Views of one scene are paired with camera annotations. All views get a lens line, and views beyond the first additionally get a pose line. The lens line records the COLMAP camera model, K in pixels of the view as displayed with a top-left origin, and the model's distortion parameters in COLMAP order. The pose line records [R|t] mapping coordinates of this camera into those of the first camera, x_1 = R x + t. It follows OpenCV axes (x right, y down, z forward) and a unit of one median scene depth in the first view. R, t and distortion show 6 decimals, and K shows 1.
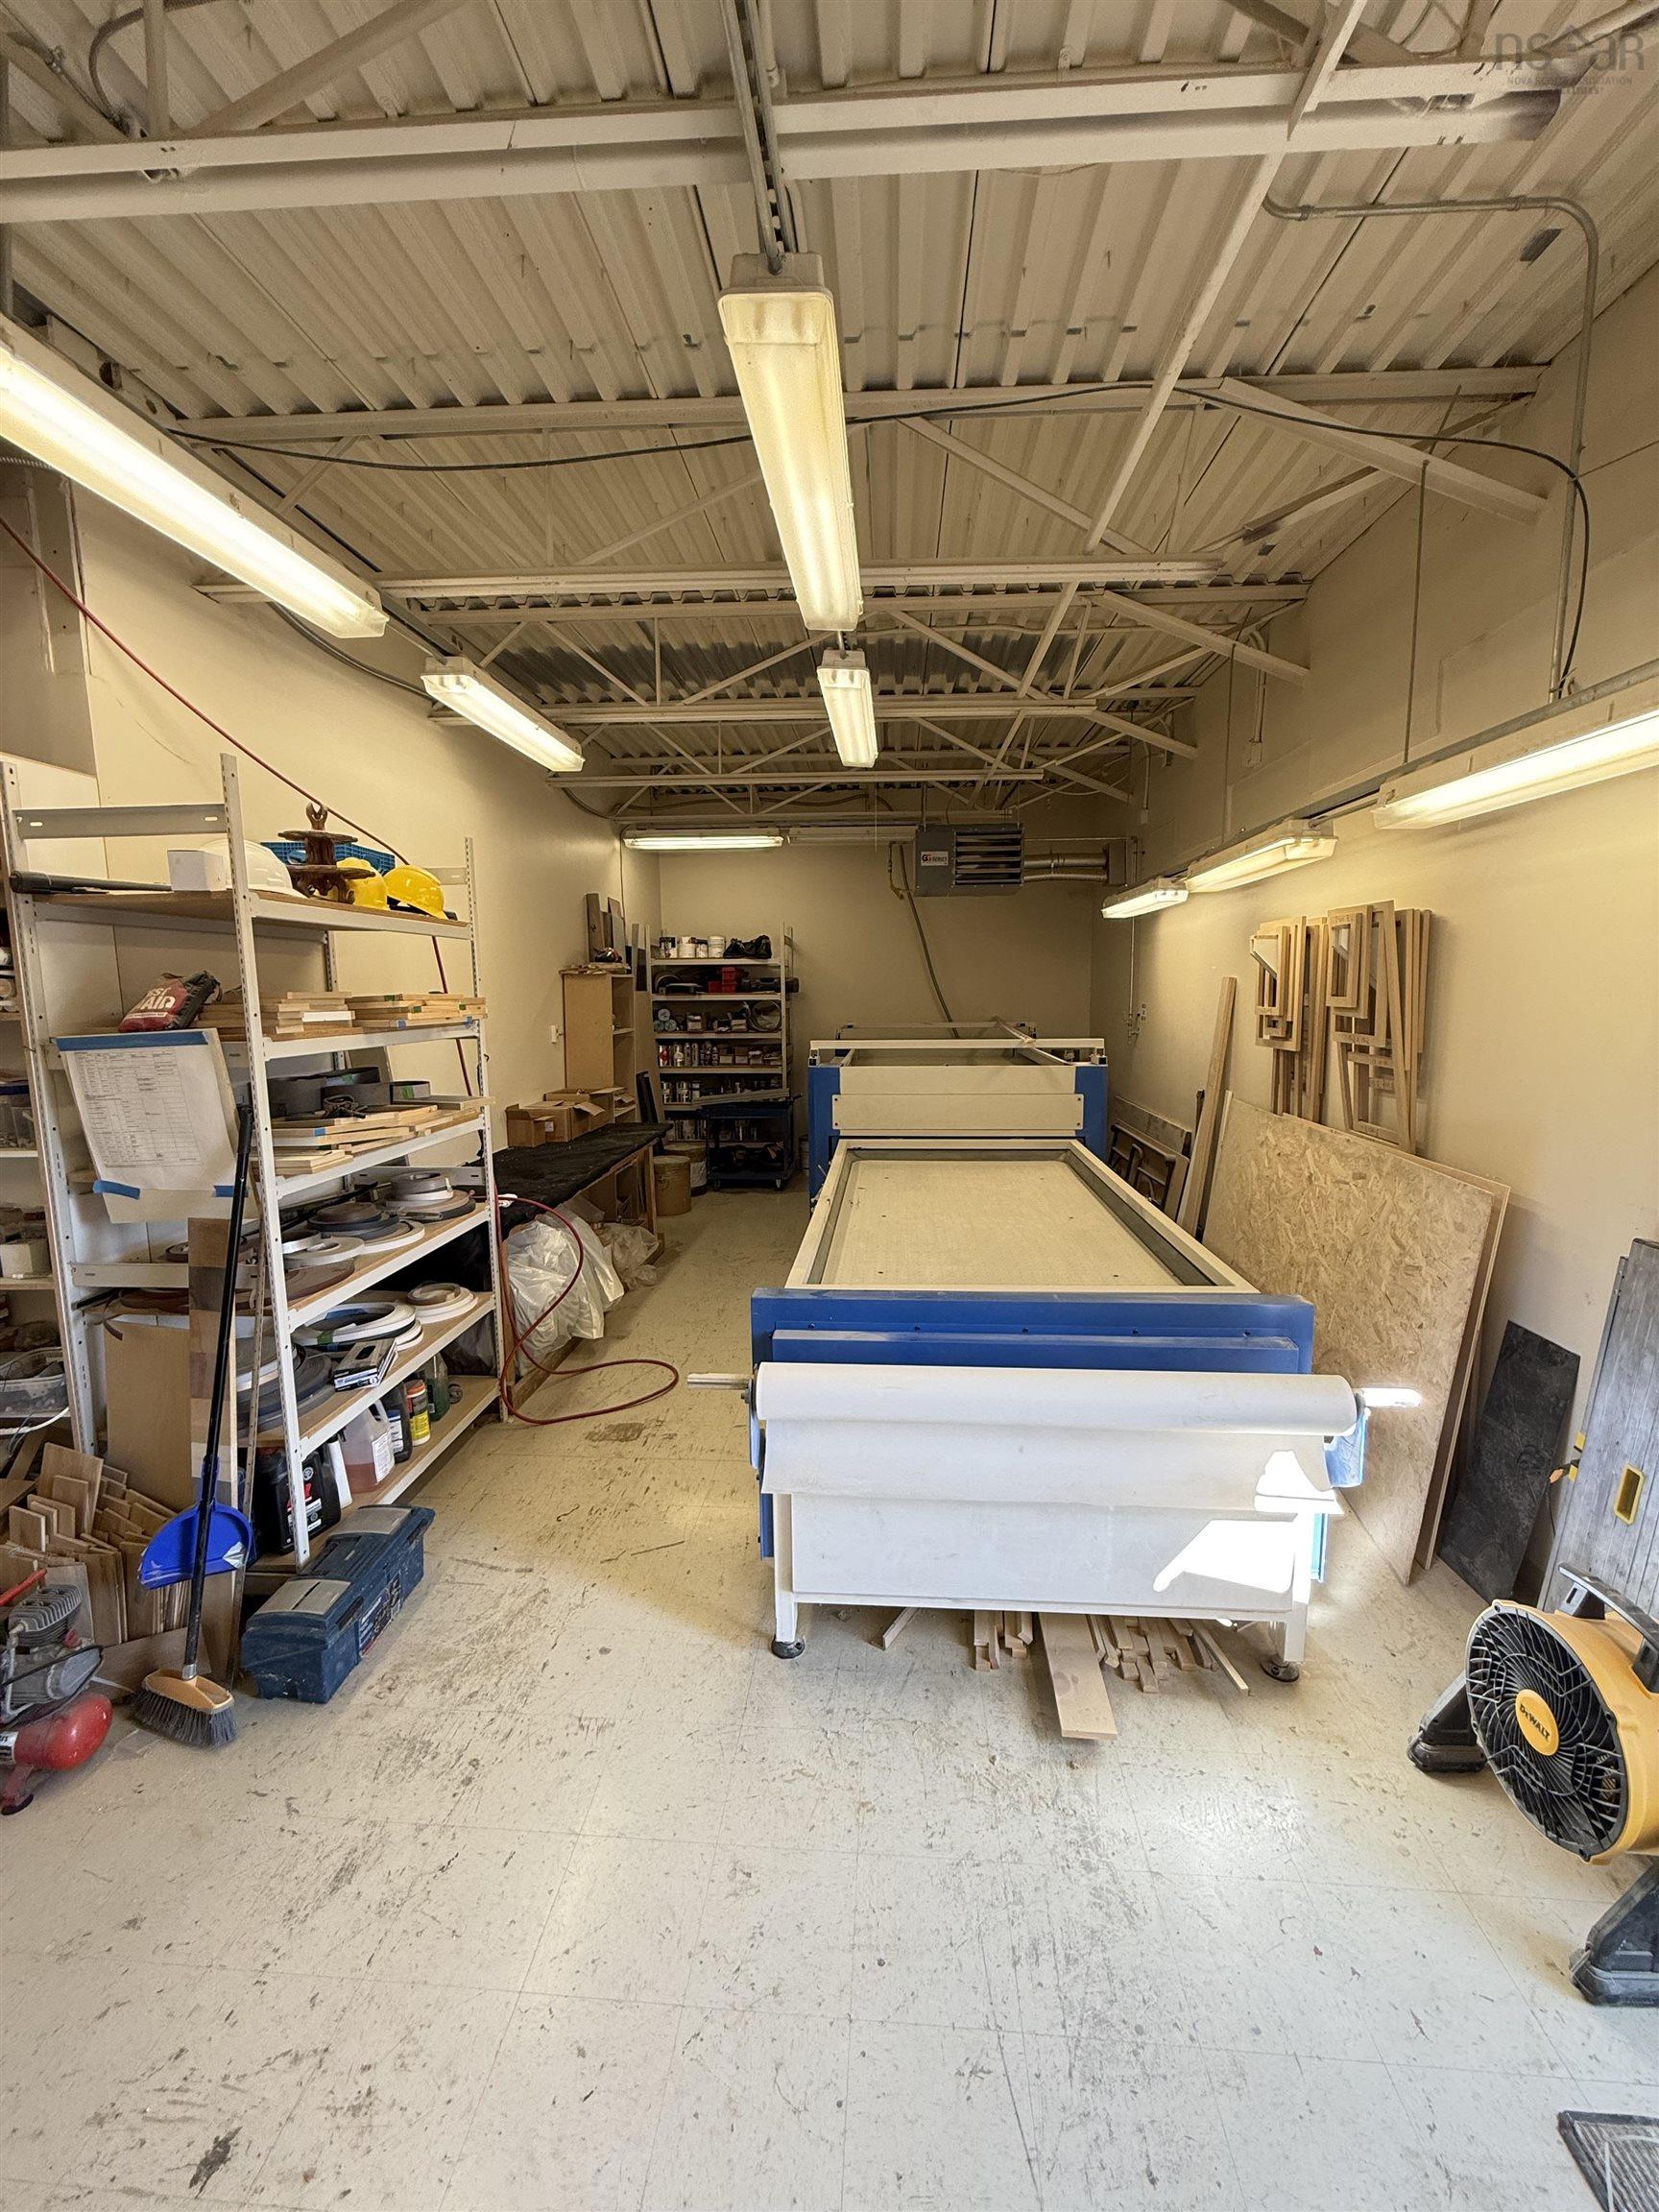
lens RADIAL K [[879.9, 0, 830.8], [0, 879.9, 1095.8], [0, 0, 1]] dist [0.001243, -0.000242]
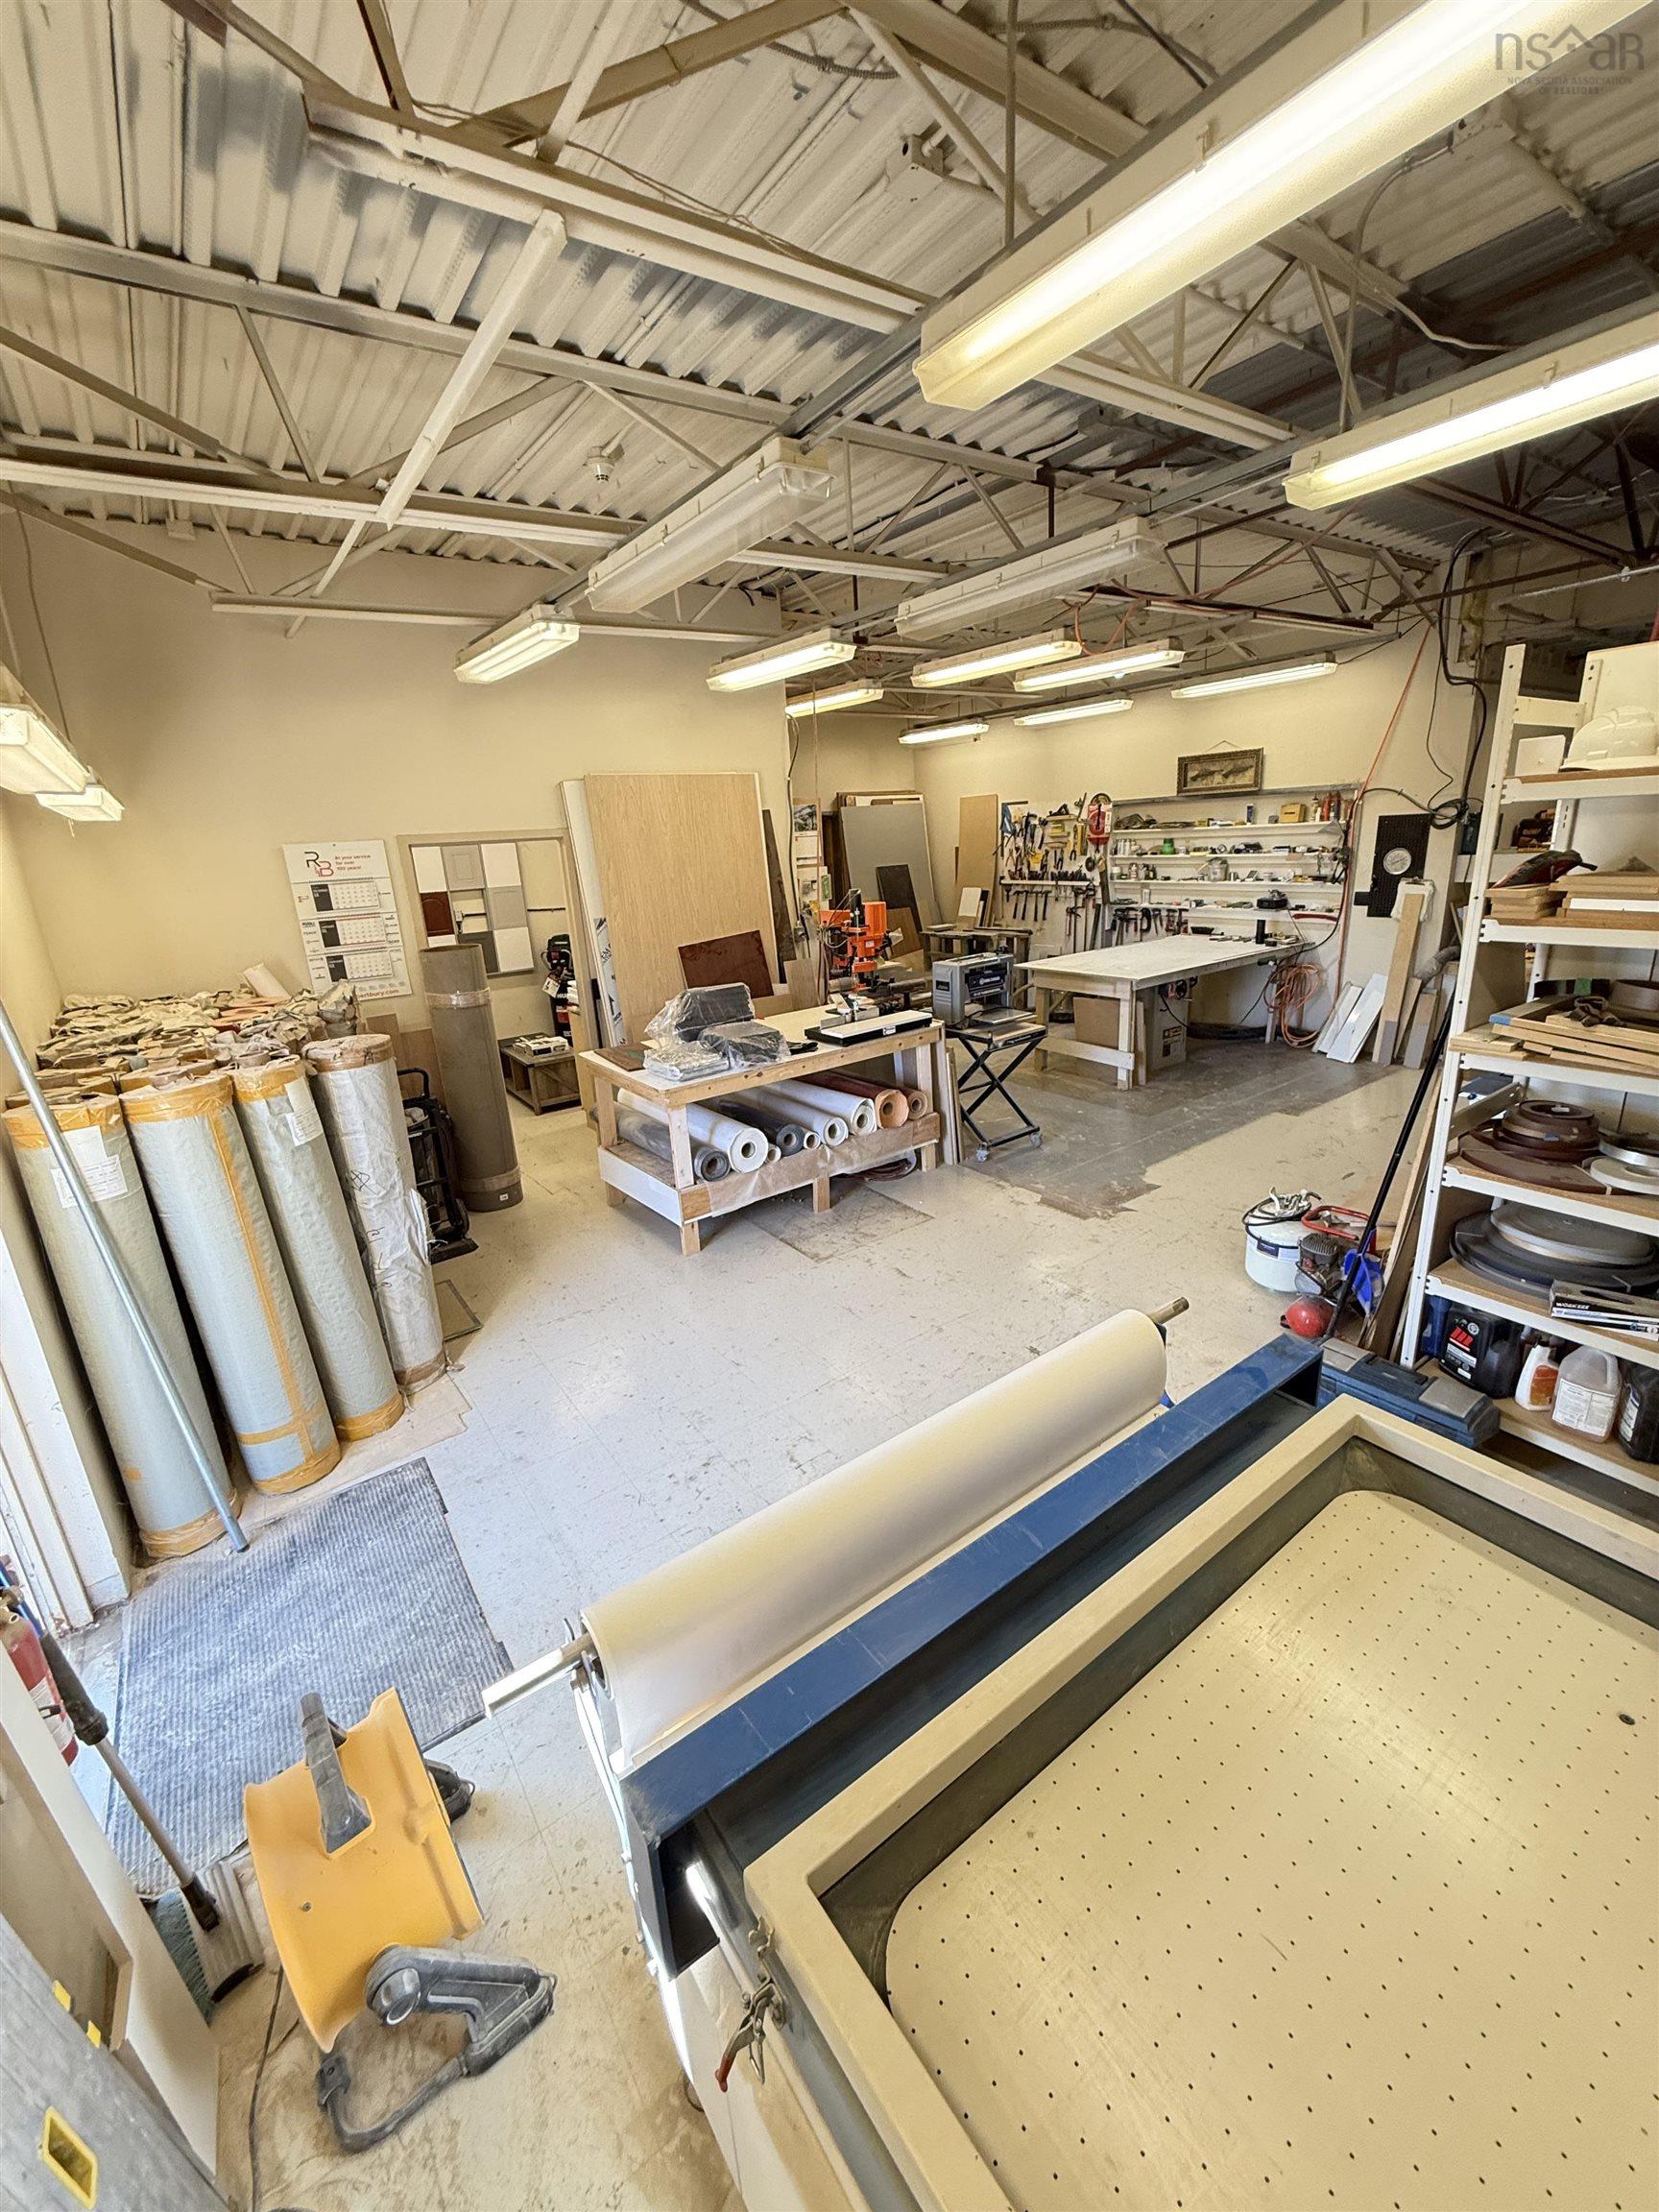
lens RADIAL K [[879.9, 0, 829.7], [0, 879.9, 1096.3], [0, 0, 1]] dist [0.001243, -0.000242]
pose [[-0.762315, 0.234590, -0.603194, 0.577933], [-0.016835, 0.924494, 0.380825, -0.226973], [0.646987, 0.300464, -0.700806, 1.125811]]
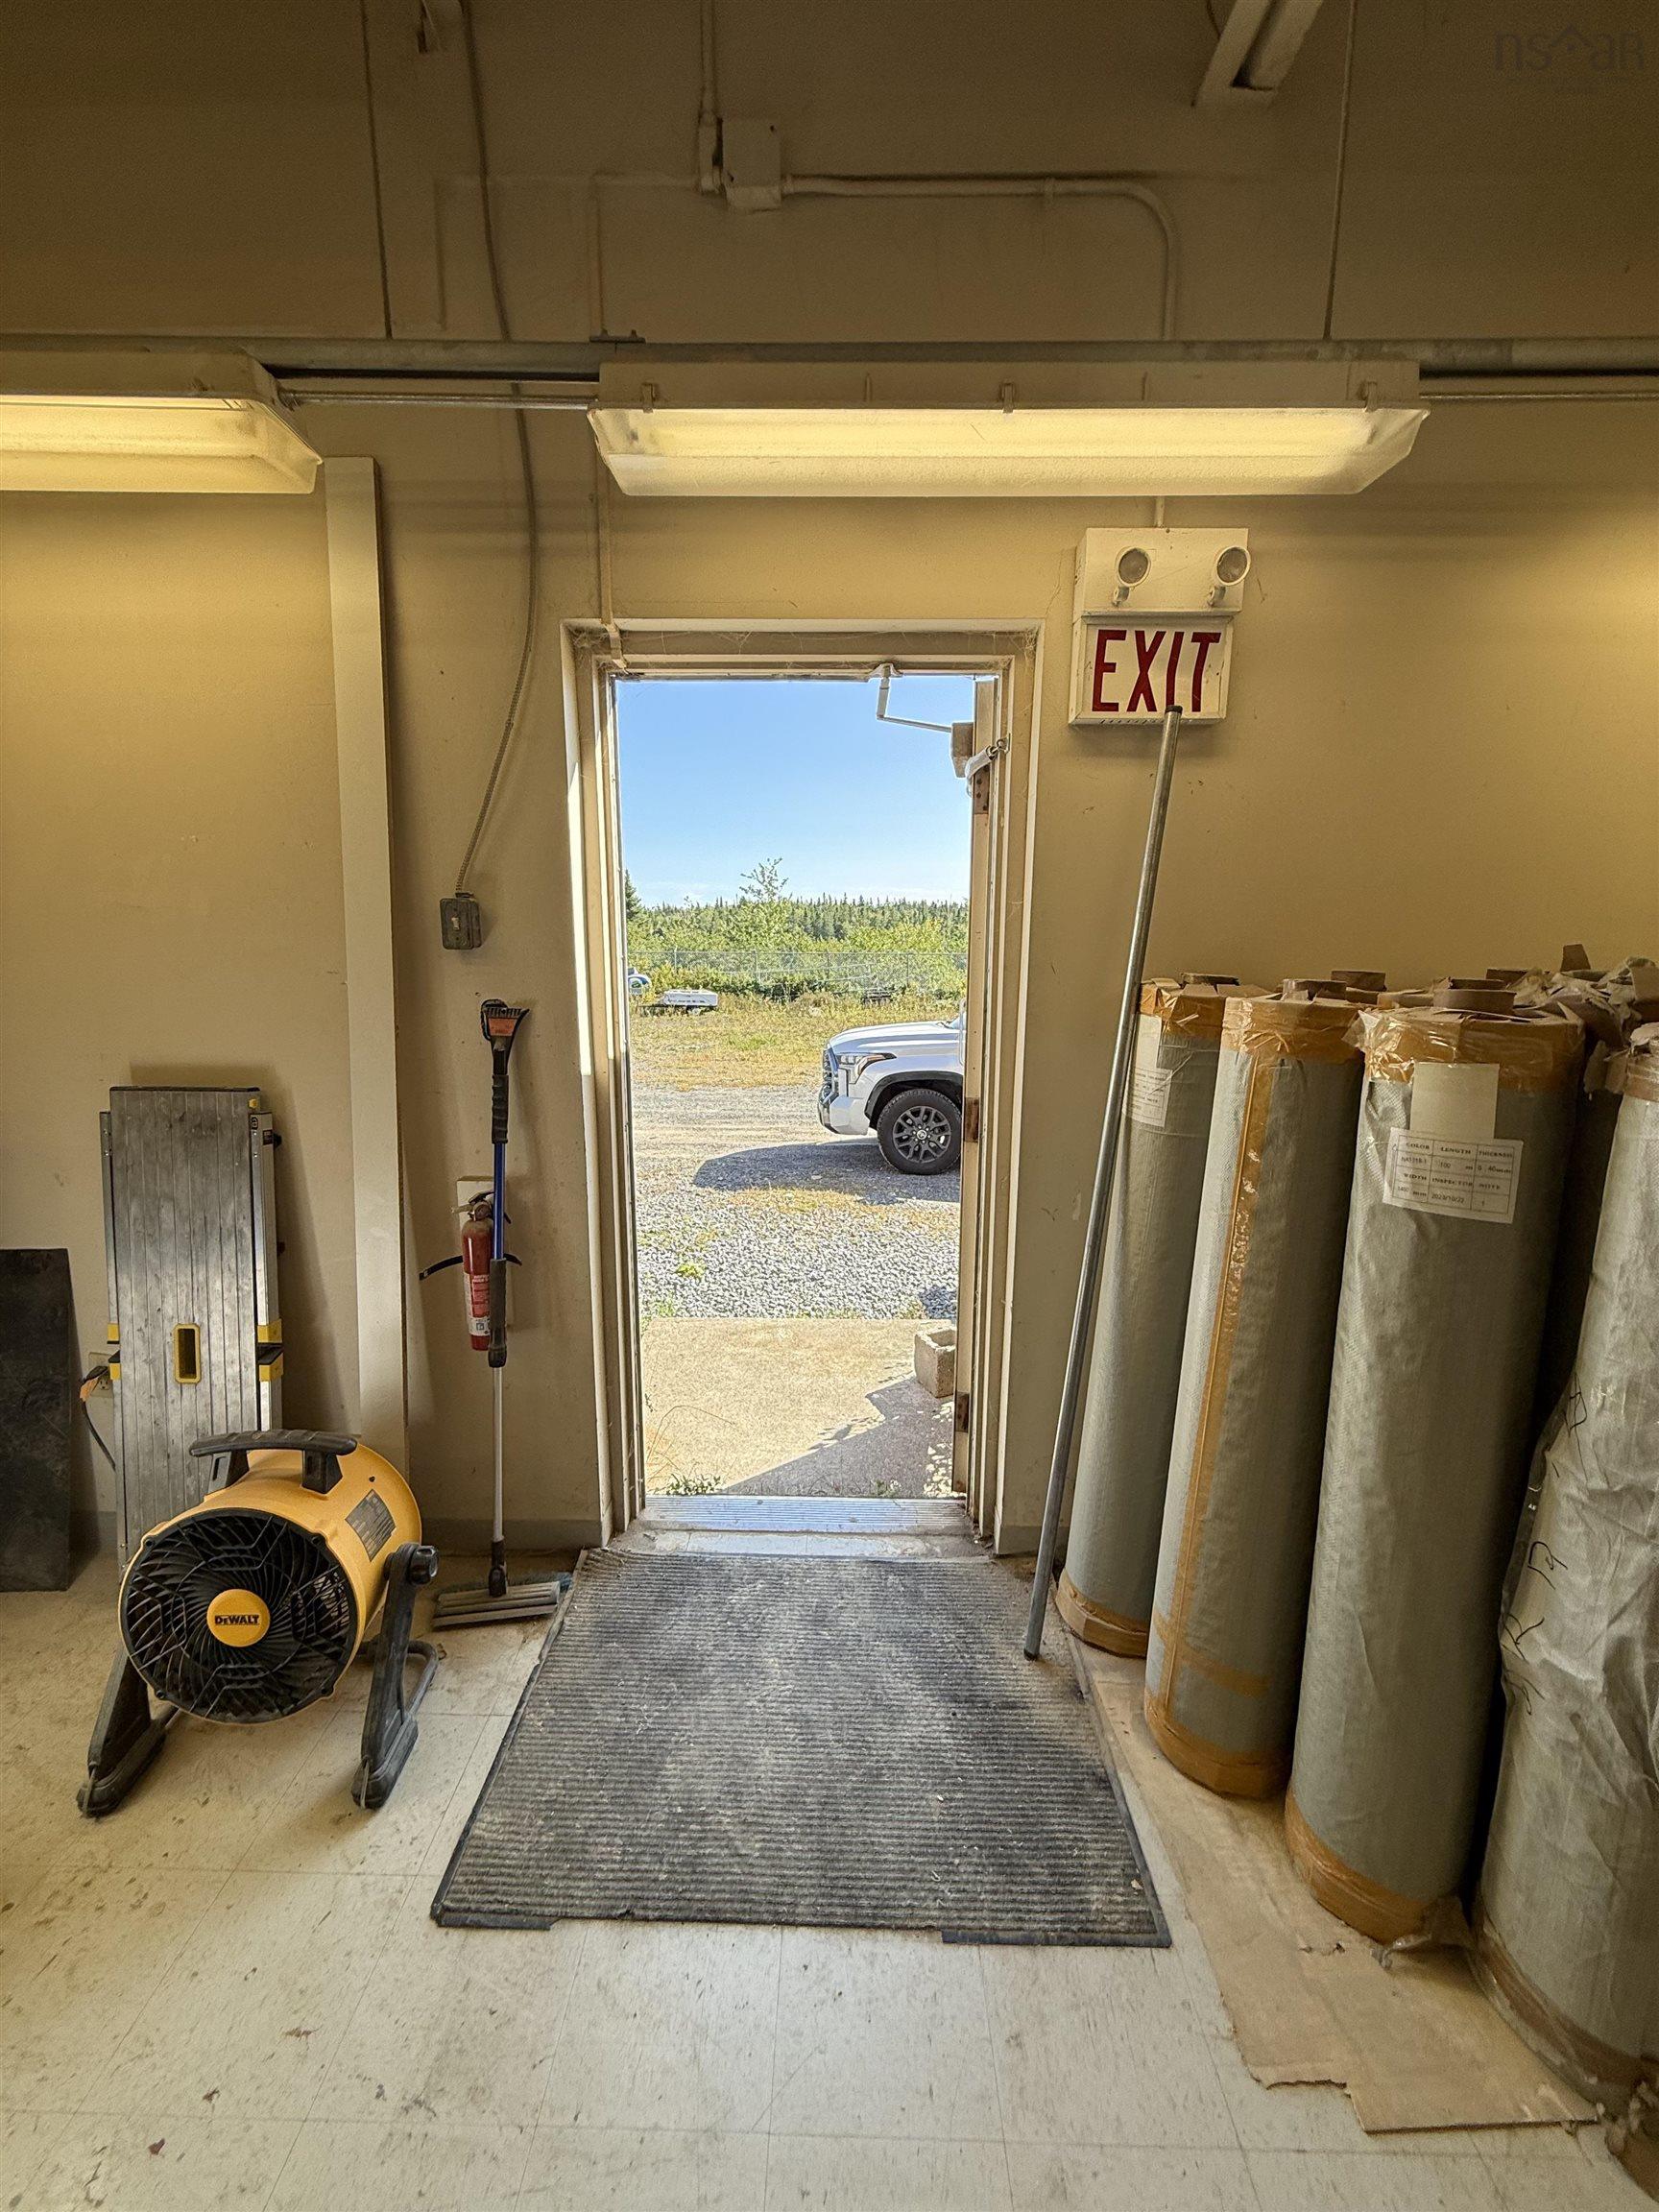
lens RADIAL K [[879.9, 0, 835.6], [0, 879.9, 1093.5], [0, 0, 1]] dist [0.001243, -0.000242]
pose [[-0.060378, -0.167329, 0.984051, -0.003355], [0.118823, 0.977634, 0.173528, 0.081614], [-0.991078, 0.127405, -0.039145, 0.253610]]
